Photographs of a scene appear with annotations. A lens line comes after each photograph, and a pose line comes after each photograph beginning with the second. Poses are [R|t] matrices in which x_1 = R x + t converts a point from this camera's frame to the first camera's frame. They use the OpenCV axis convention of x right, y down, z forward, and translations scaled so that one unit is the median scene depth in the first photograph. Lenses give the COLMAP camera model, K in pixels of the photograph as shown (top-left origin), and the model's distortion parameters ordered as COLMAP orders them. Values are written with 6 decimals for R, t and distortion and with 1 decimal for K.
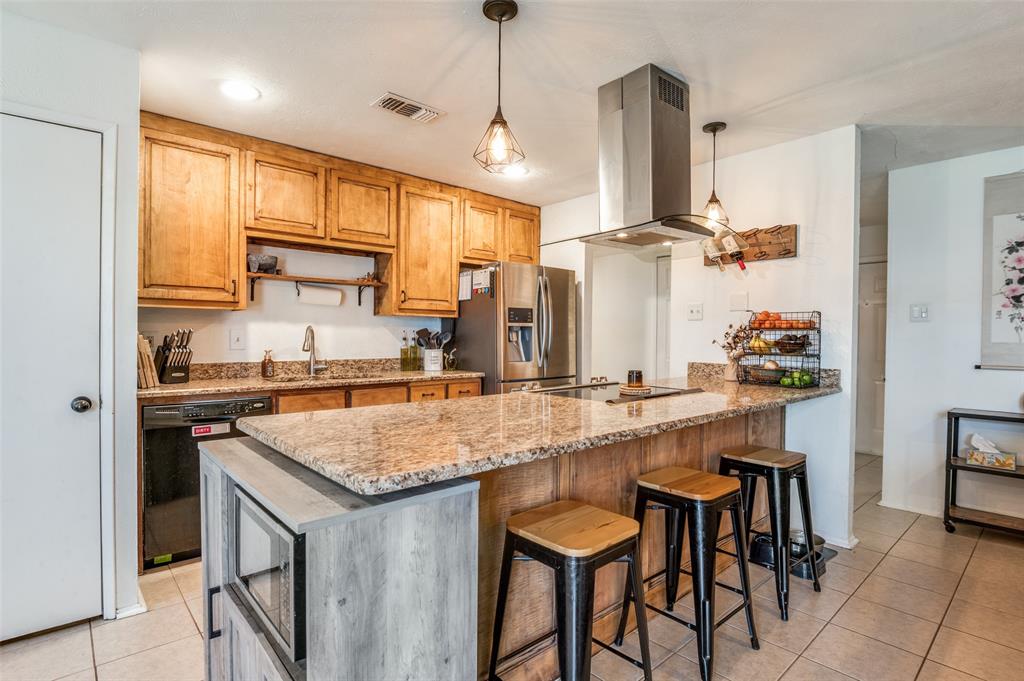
lens RADIAL K [[510.2, 0, 512.0], [0, 510.2, 340.5], [0, 0, 1]] dist [-0.014917, 0.000084]
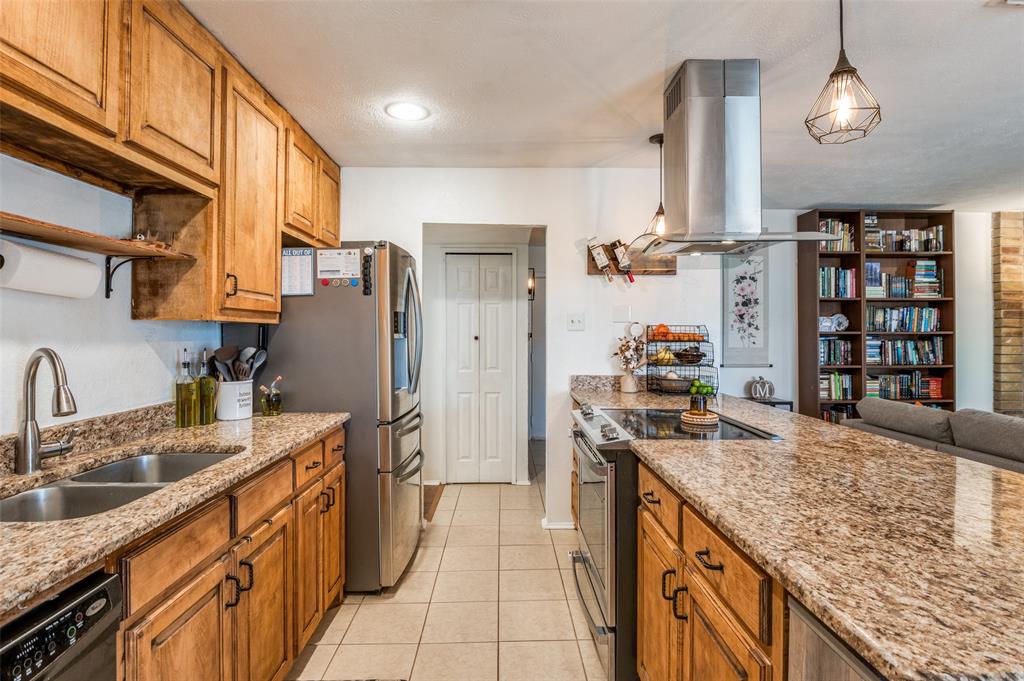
lens RADIAL K [[521.8, 0, 514.4], [0, 521.8, 326.5], [0, 0, 1]] dist [0.020098, -0.030525]
pose [[0.647653, 0.004430, 0.761922, -0.534344], [0.010864, 0.999828, -0.015047, -0.039975], [-0.761858, 0.018023, 0.647493, 0.535869]]
